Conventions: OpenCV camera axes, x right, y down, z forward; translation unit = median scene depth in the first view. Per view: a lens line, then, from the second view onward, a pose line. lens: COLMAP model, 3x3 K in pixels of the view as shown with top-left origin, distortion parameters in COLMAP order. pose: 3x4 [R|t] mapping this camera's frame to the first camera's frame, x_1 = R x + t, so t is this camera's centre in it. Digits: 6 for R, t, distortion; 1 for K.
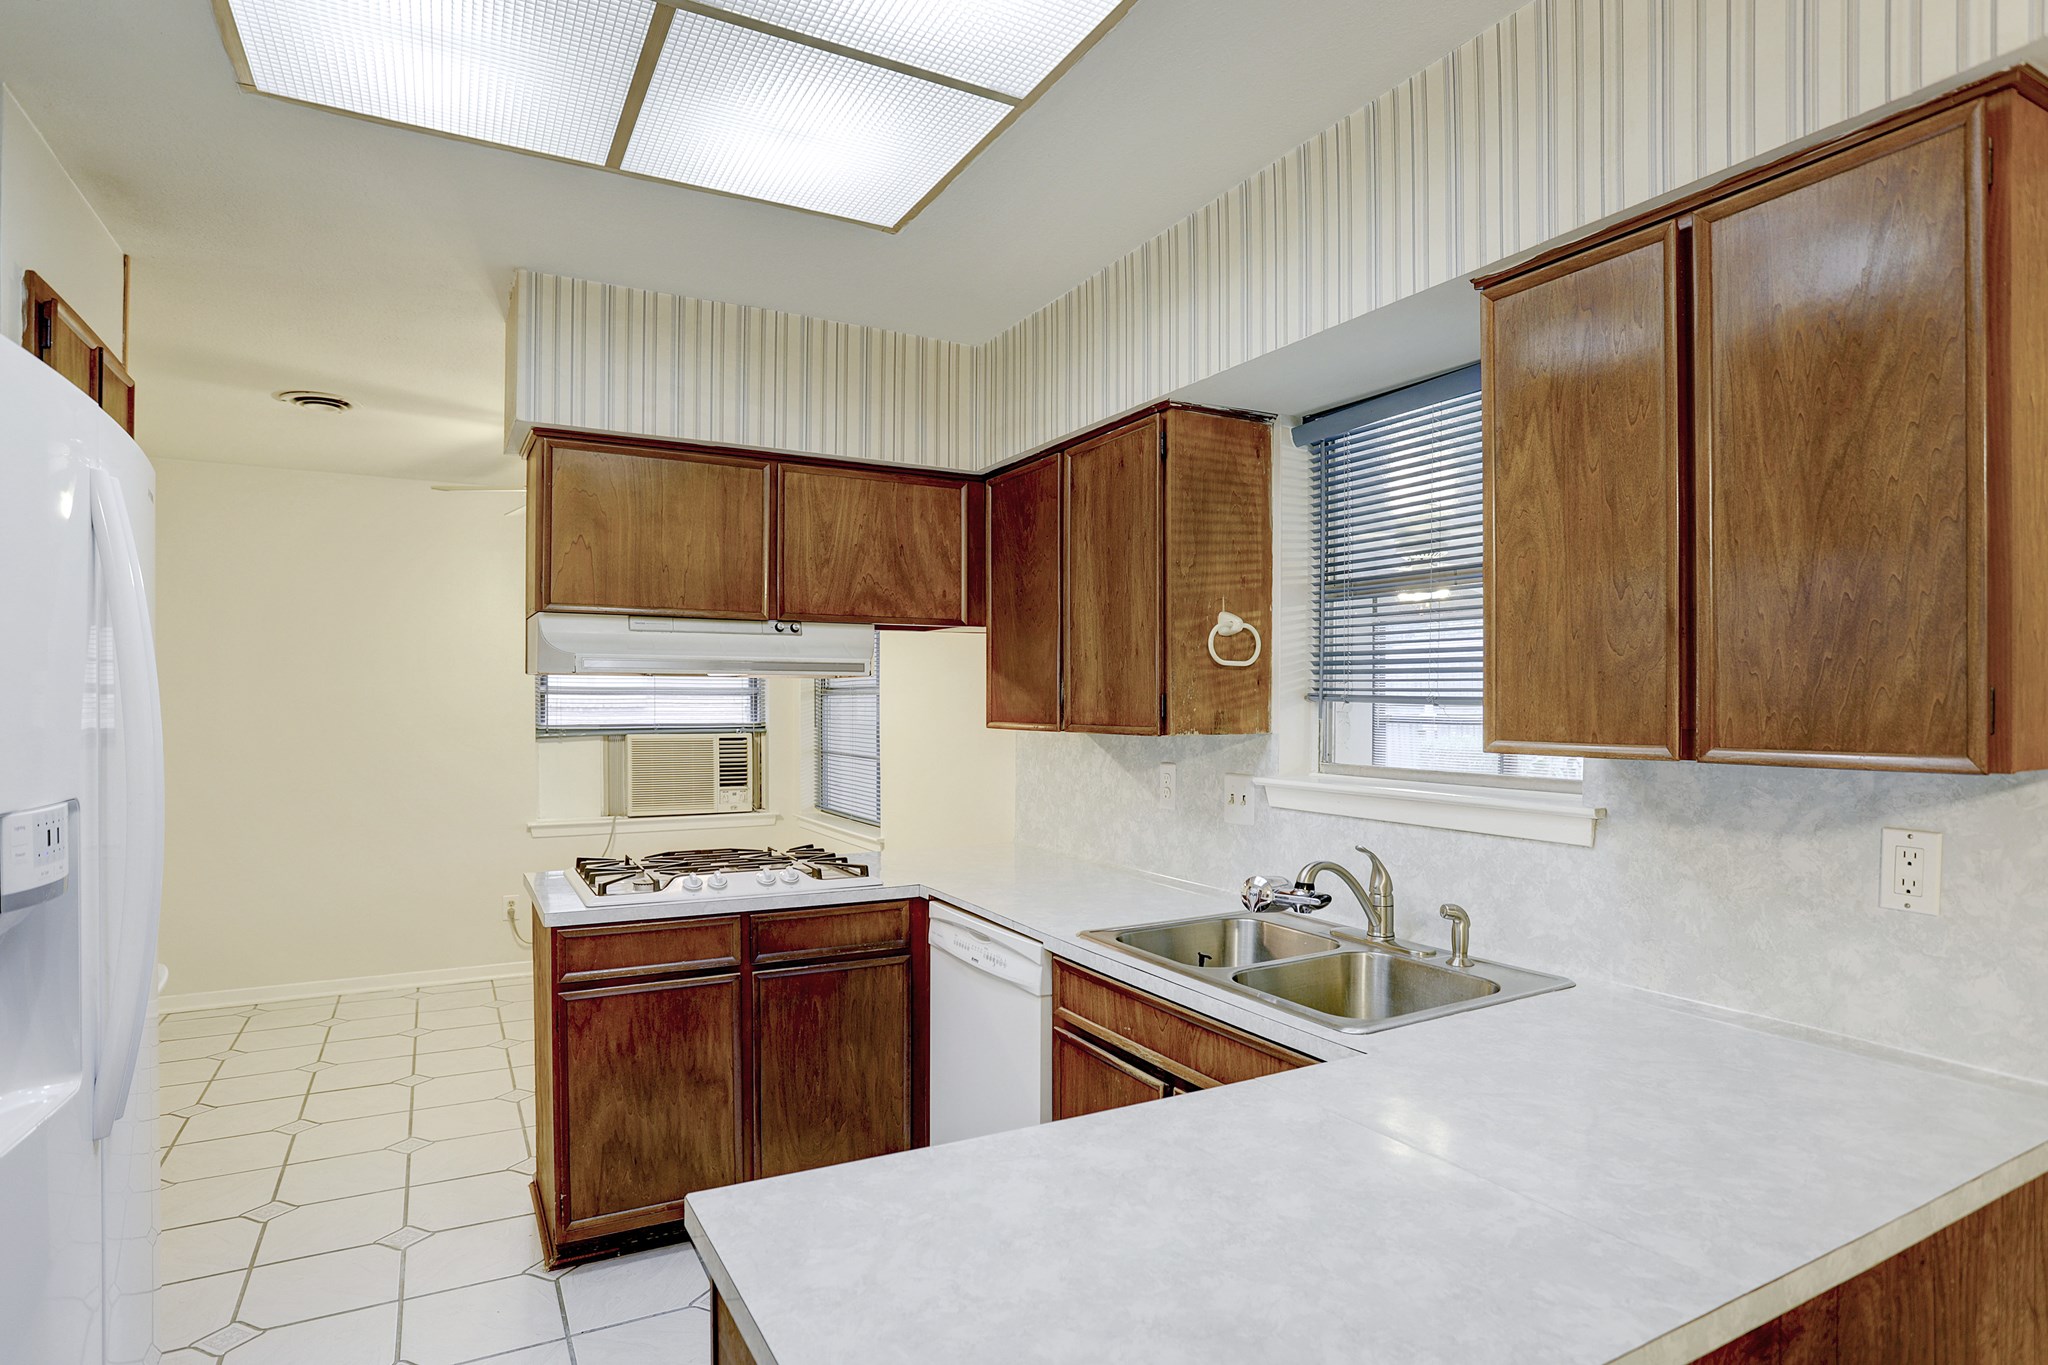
lens RADIAL K [[1154.4, 0, 1024.0], [0, 1154.4, 682.5], [0, 0, 1]] dist [0.002849, 0.000468]
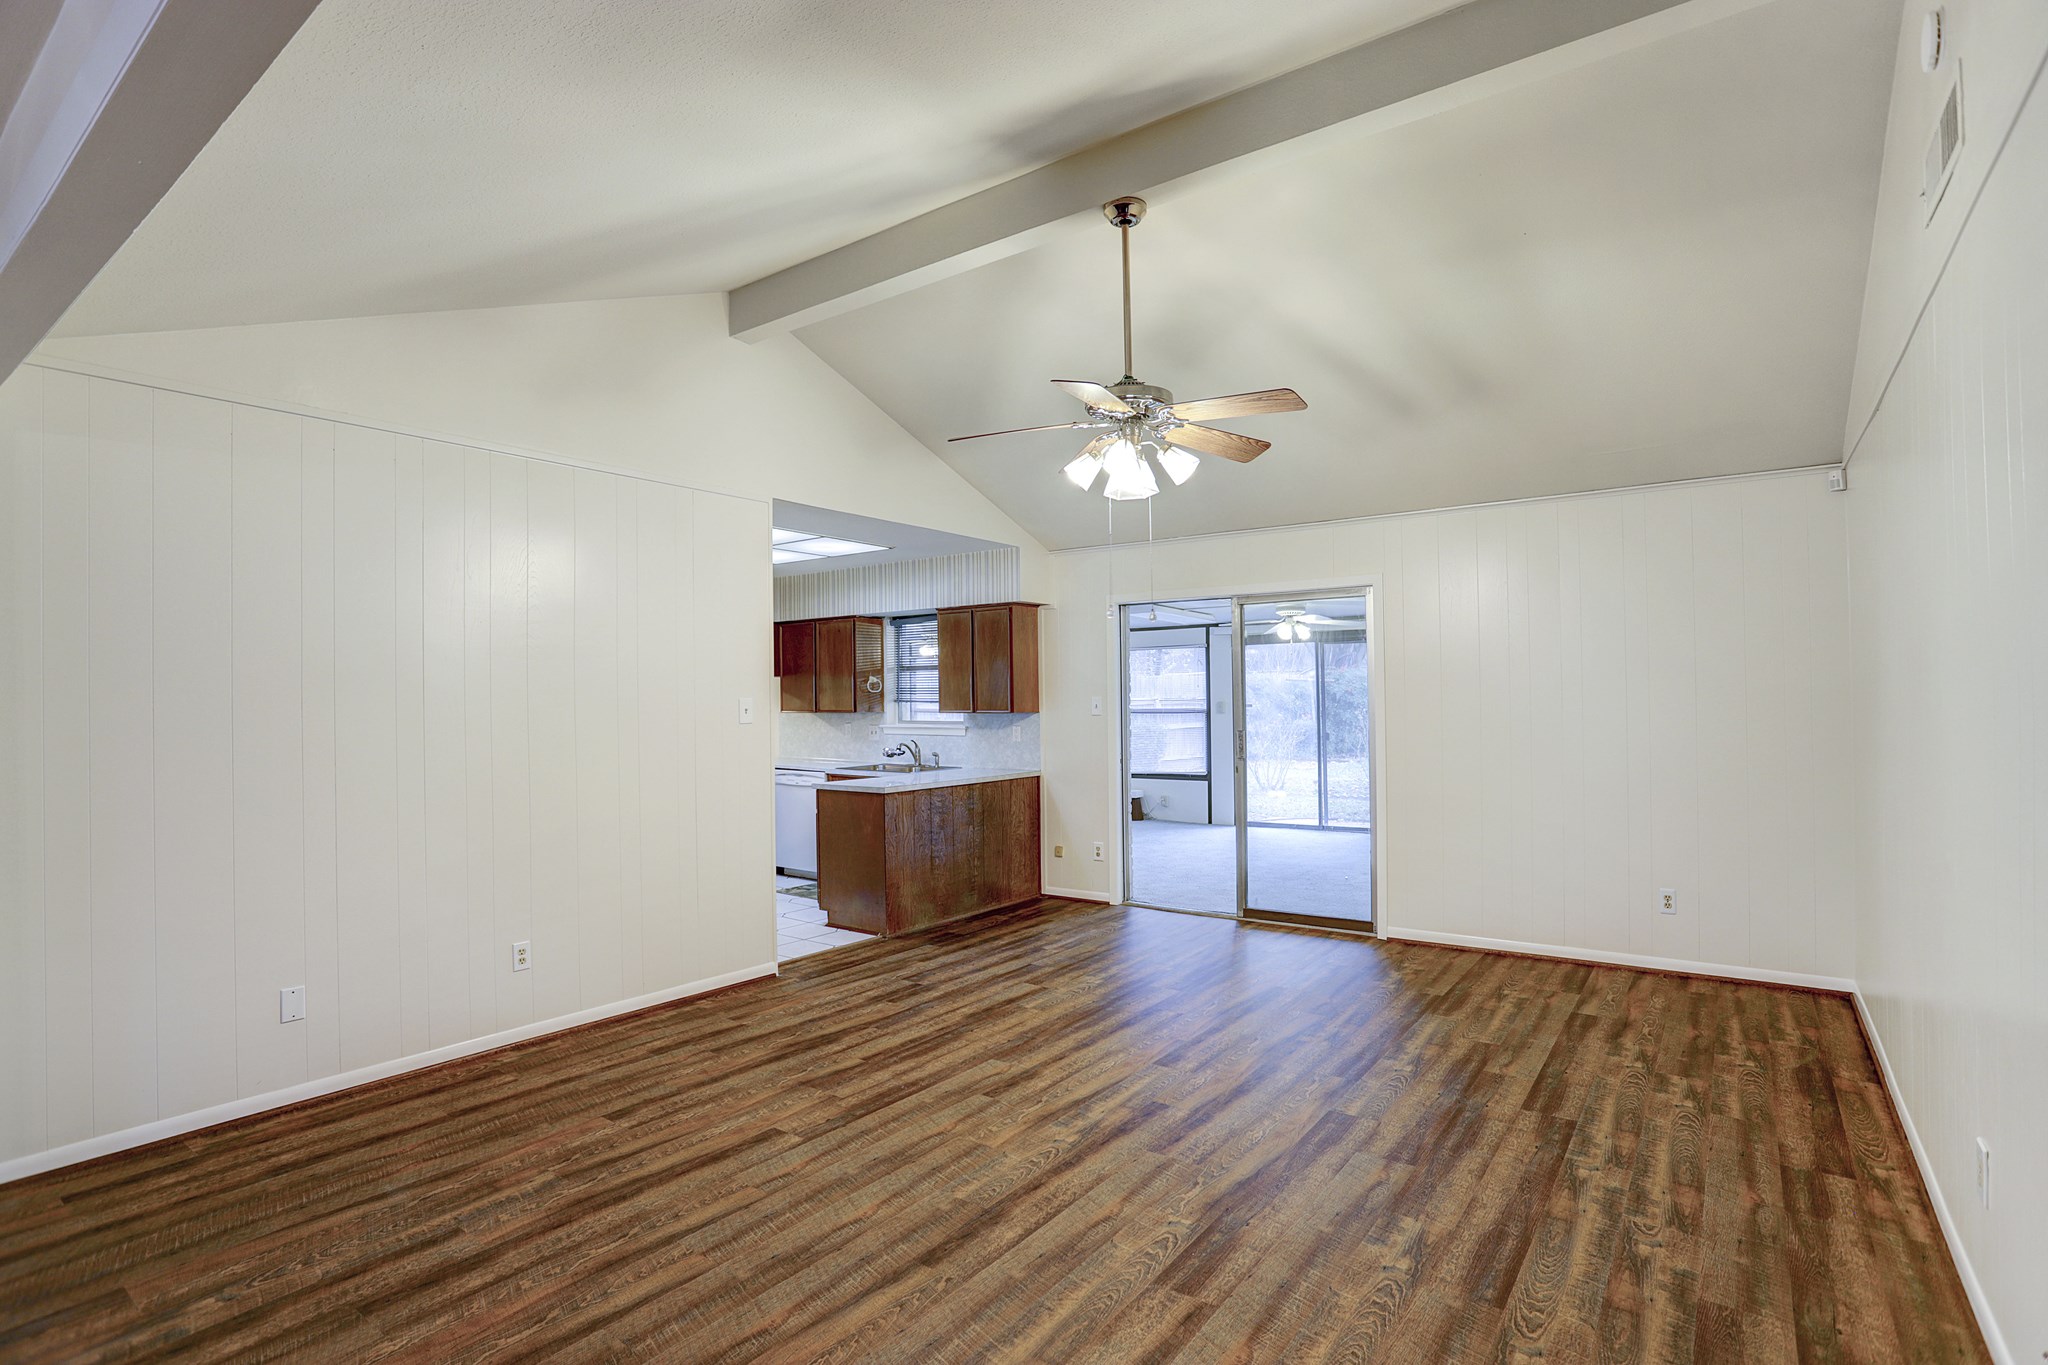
lens RADIAL K [[1006.8, 0, 1027.2], [0, 1006.8, 676.5], [0, 0, 1]] dist [-0.066823, 0.027760]
pose [[0.897194, 0.003613, 0.441621, -0.648922], [0.001400, 0.999938, -0.011025, -0.024105], [-0.441634, 0.010509, 0.897134, -1.672734]]
